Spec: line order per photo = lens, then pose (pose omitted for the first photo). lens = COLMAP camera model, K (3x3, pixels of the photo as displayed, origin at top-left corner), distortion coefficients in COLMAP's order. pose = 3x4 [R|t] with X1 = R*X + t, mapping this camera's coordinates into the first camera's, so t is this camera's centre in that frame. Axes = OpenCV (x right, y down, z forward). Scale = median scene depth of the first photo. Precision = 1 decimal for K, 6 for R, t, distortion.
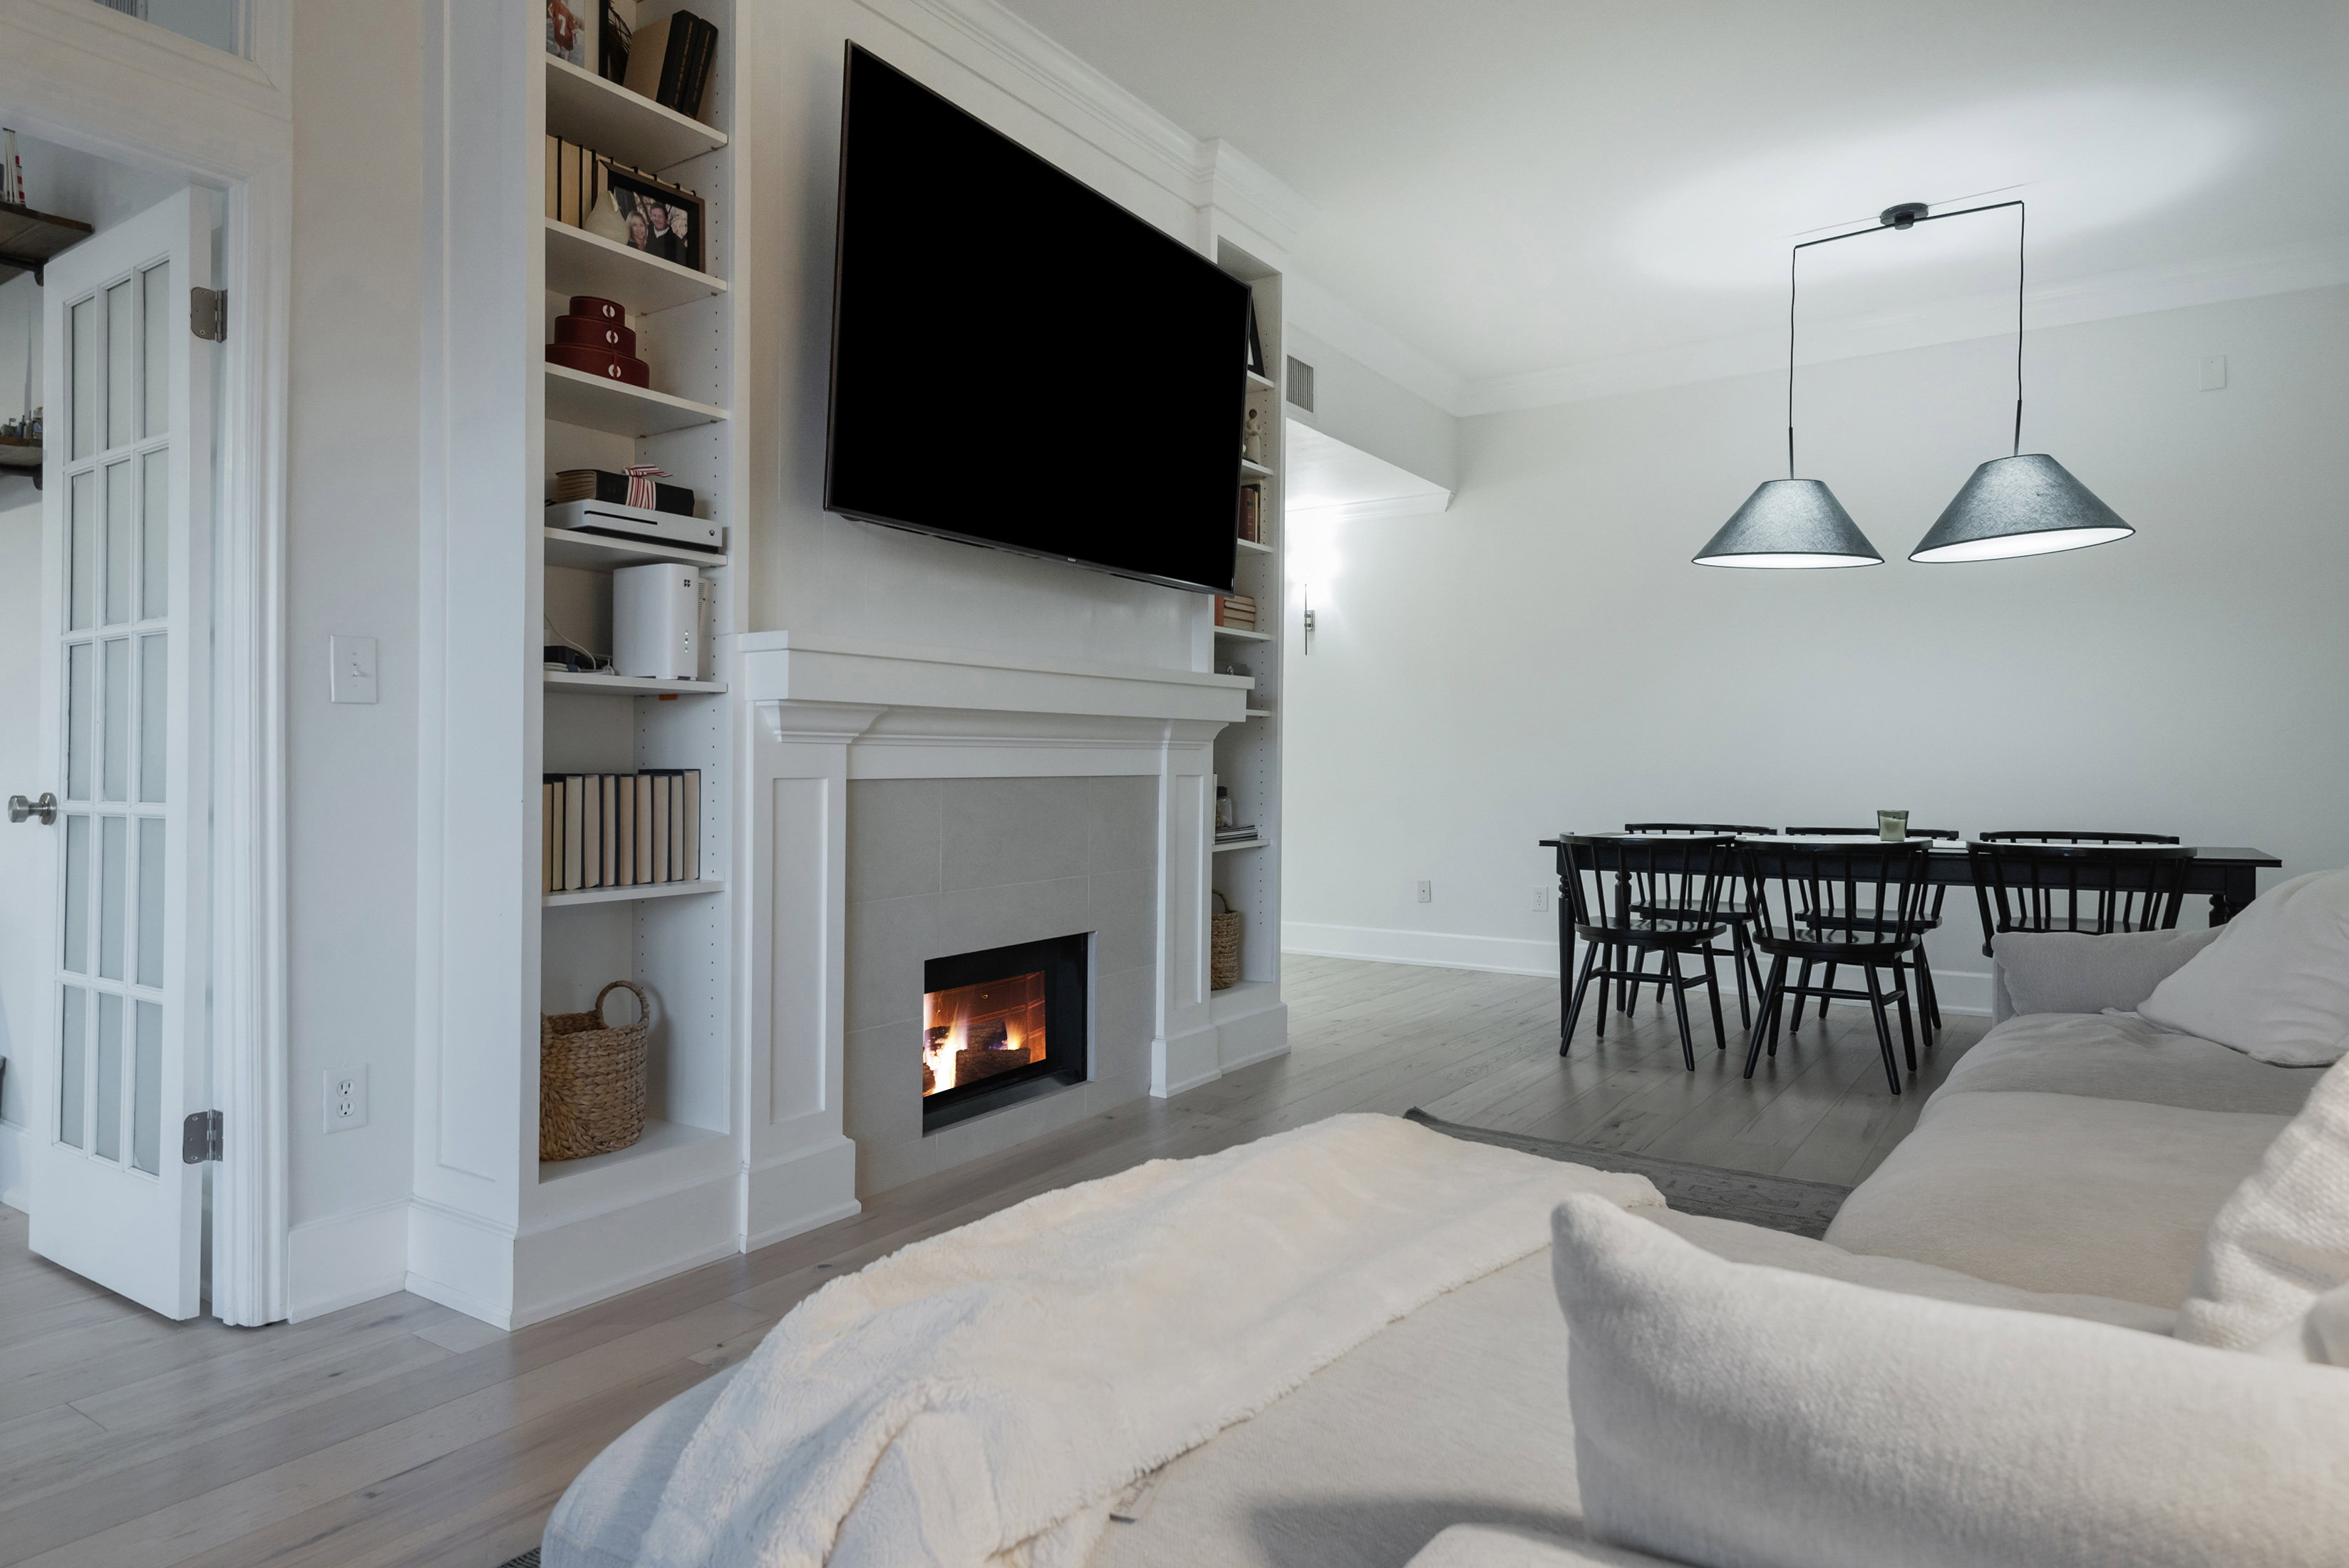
lens RADIAL K [[1395.8, 0, 1163.5], [0, 1395.8, 833.5], [0, 0, 1]] dist [-0.006844, -0.002470]
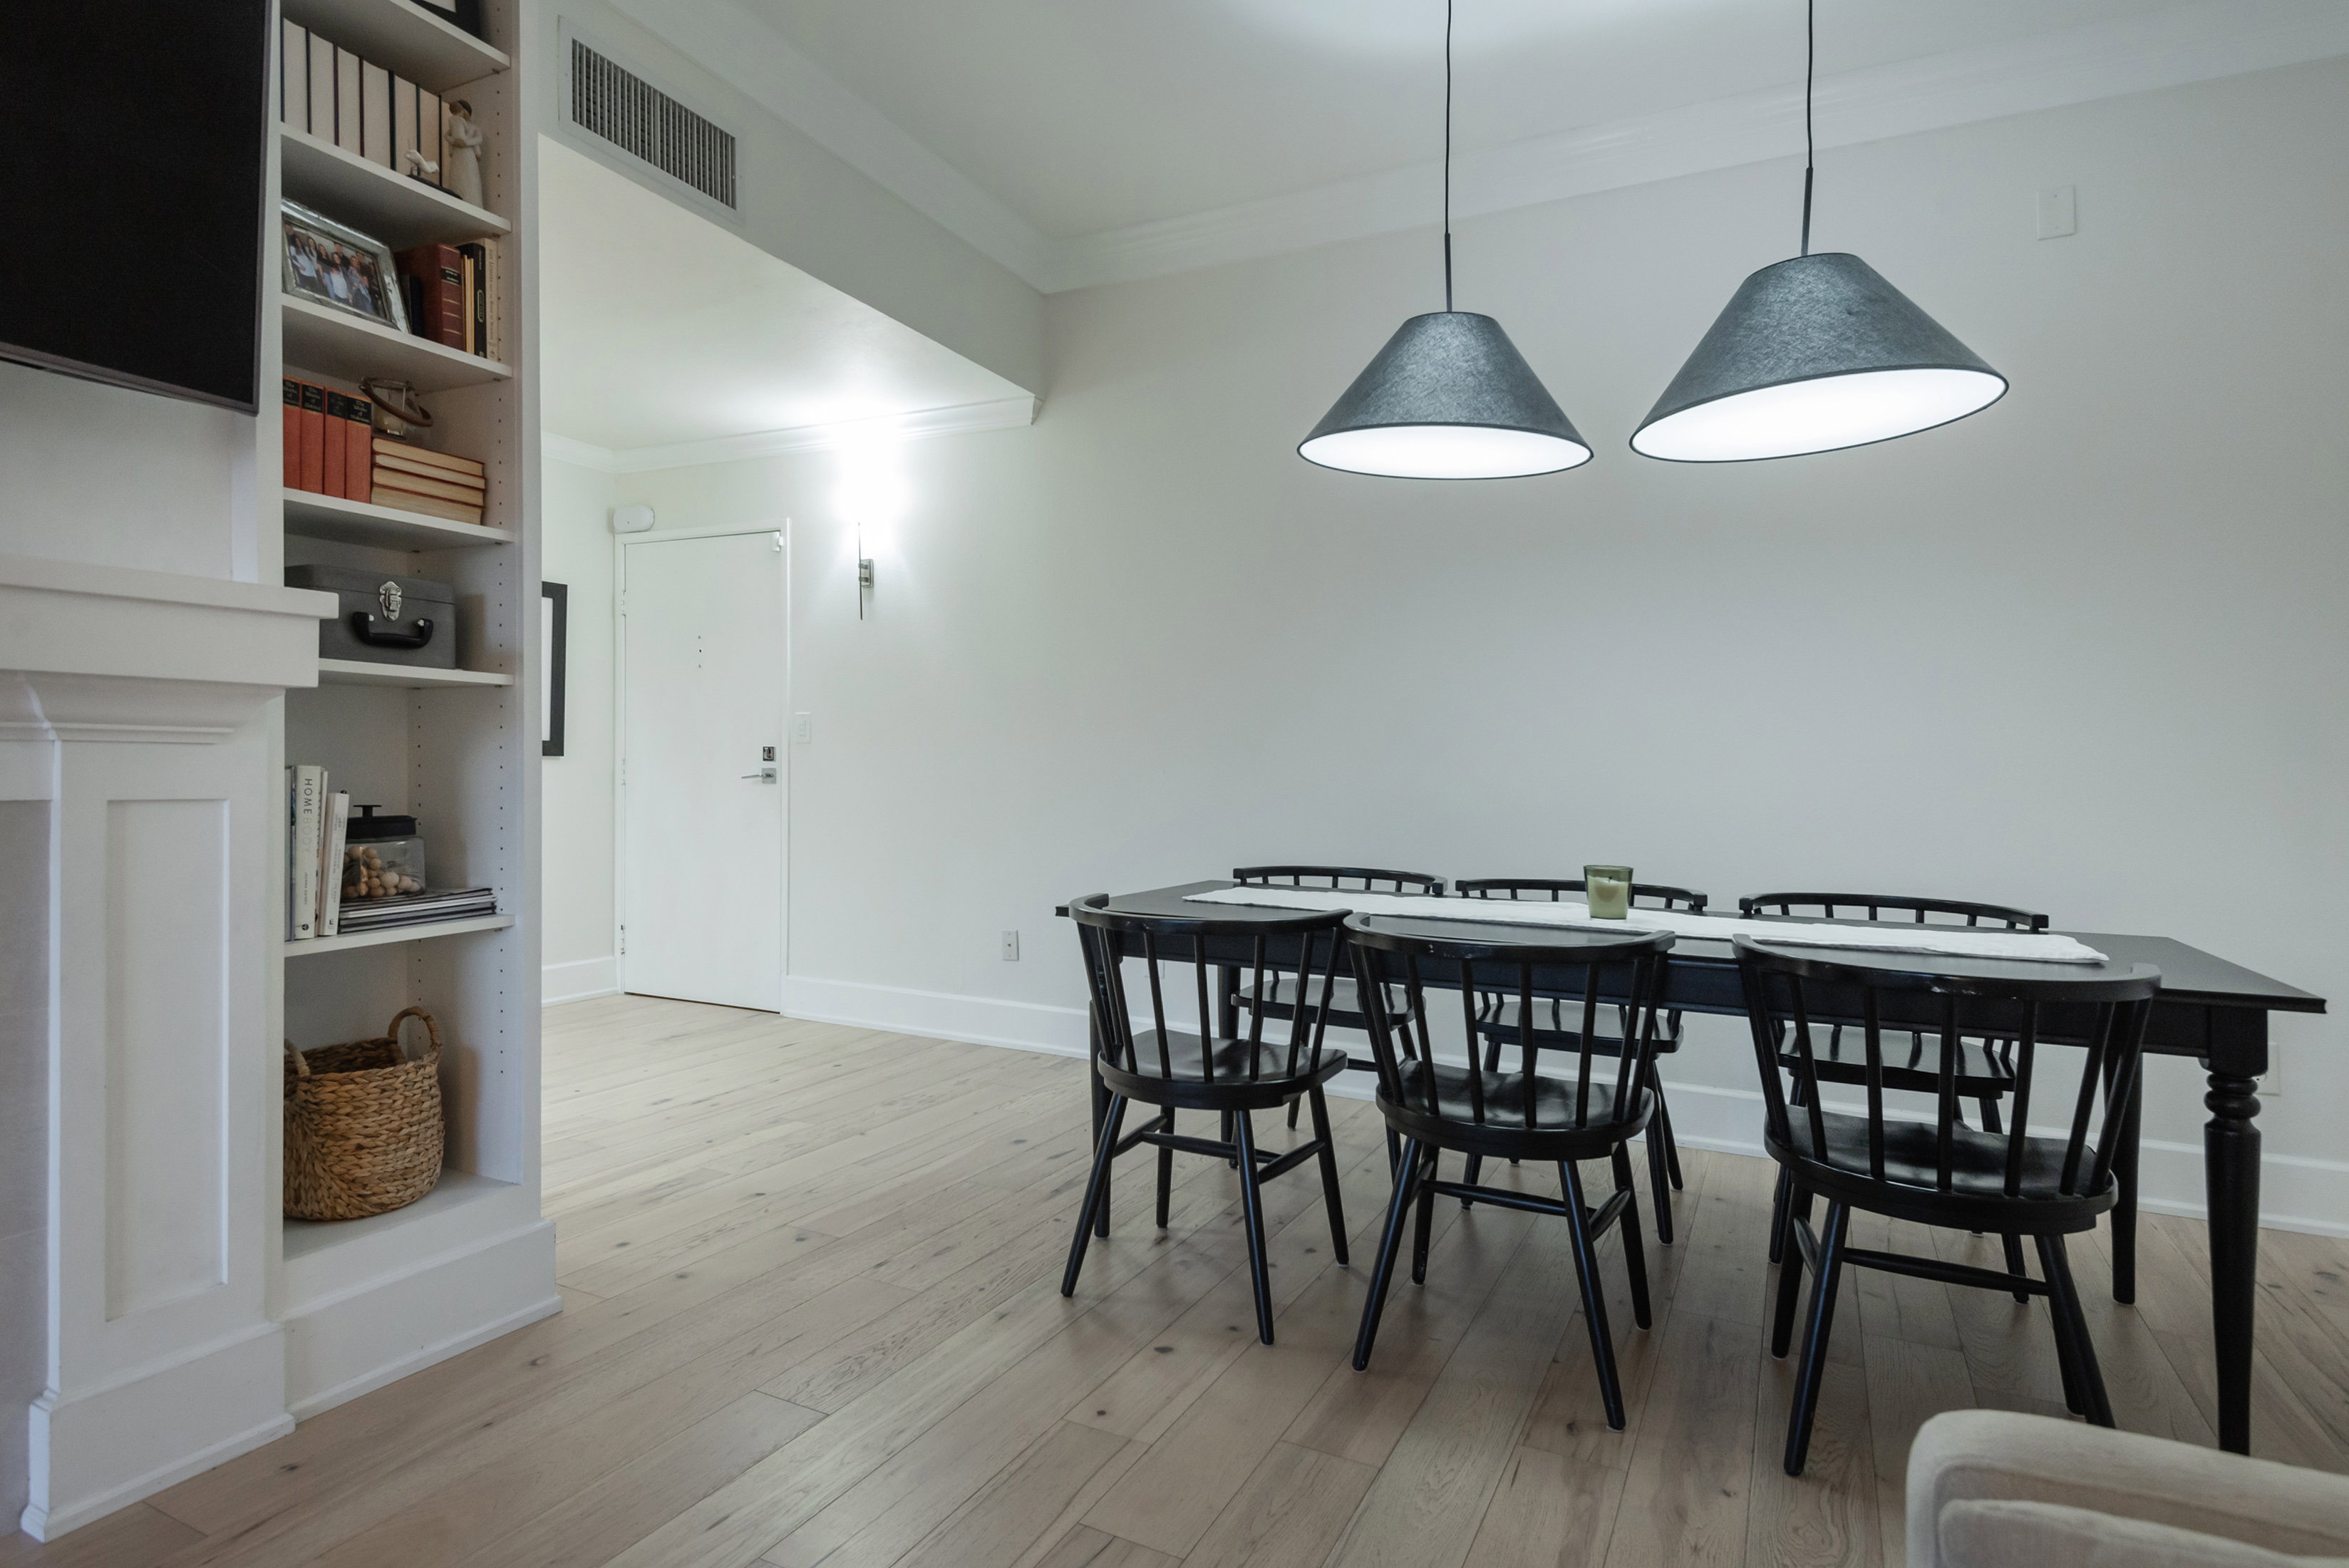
lens RADIAL K [[1338.1, 0, 1165.1], [0, 1338.1, 783.2], [0, 0, 1]] dist [0.006722, -0.000876]
pose [[0.987755, 0.010130, 0.155686, 0.243416], [-0.004630, 0.999354, -0.035652, -0.029195], [-0.155947, 0.034494, 0.987163, 0.456465]]
